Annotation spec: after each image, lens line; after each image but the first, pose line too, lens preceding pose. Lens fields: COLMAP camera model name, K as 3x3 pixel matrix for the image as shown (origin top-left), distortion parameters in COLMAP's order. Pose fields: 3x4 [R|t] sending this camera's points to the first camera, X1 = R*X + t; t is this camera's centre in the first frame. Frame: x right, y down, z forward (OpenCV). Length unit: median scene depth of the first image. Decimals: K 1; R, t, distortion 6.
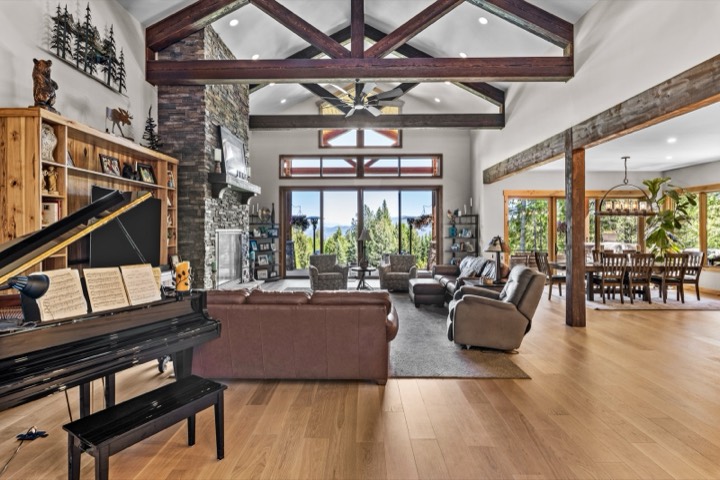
lens RADIAL K [[366.8, 0, 360.0], [0, 366.8, 240.0], [0, 0, 1]] dist [0.000564, 0.000195]
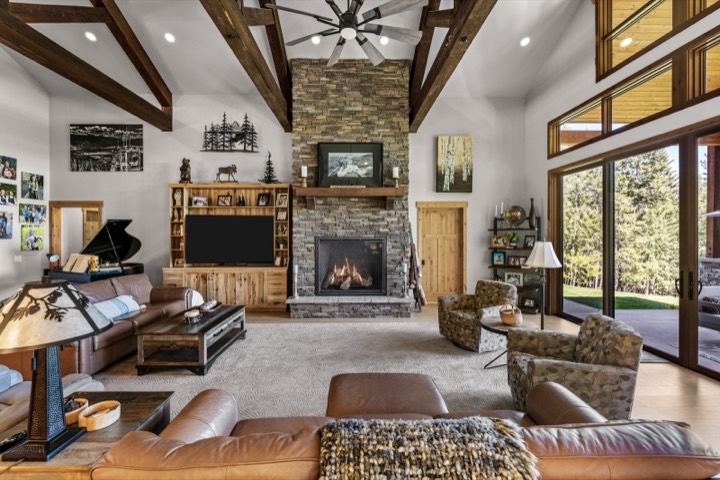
lens RADIAL K [[309.6, 0, 357.2], [0, 309.6, 234.1], [0, 0, 1]] dist [0.000141, -0.000459]
pose [[0.039896, 0.003268, -0.999198, 0.732123], [-0.022078, 0.999753, 0.002388, -0.059547], [0.998960, 0.021965, 0.039959, 1.459986]]
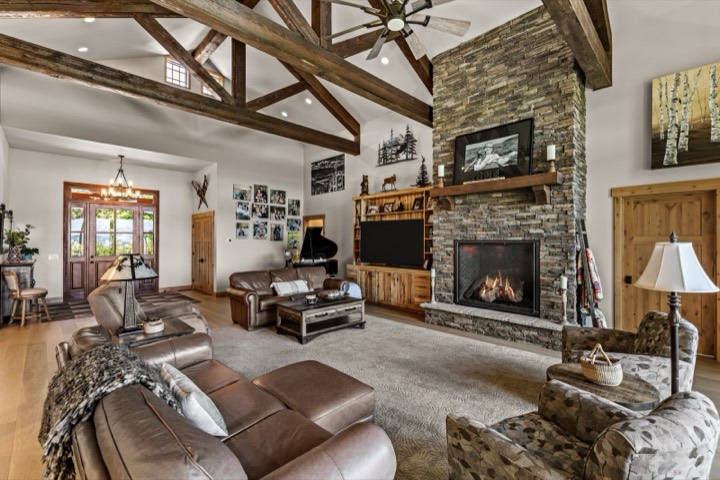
lens RADIAL K [[318.4, 0, 356.4], [0, 318.4, 238.6], [0, 0, 1]] dist [-0.001361, -0.000331]
pose [[-0.700607, -0.005306, -0.713528, 0.575390], [-0.017913, 0.999788, 0.010154, -0.051760], [0.713322, 0.019895, -0.700554, 1.908488]]
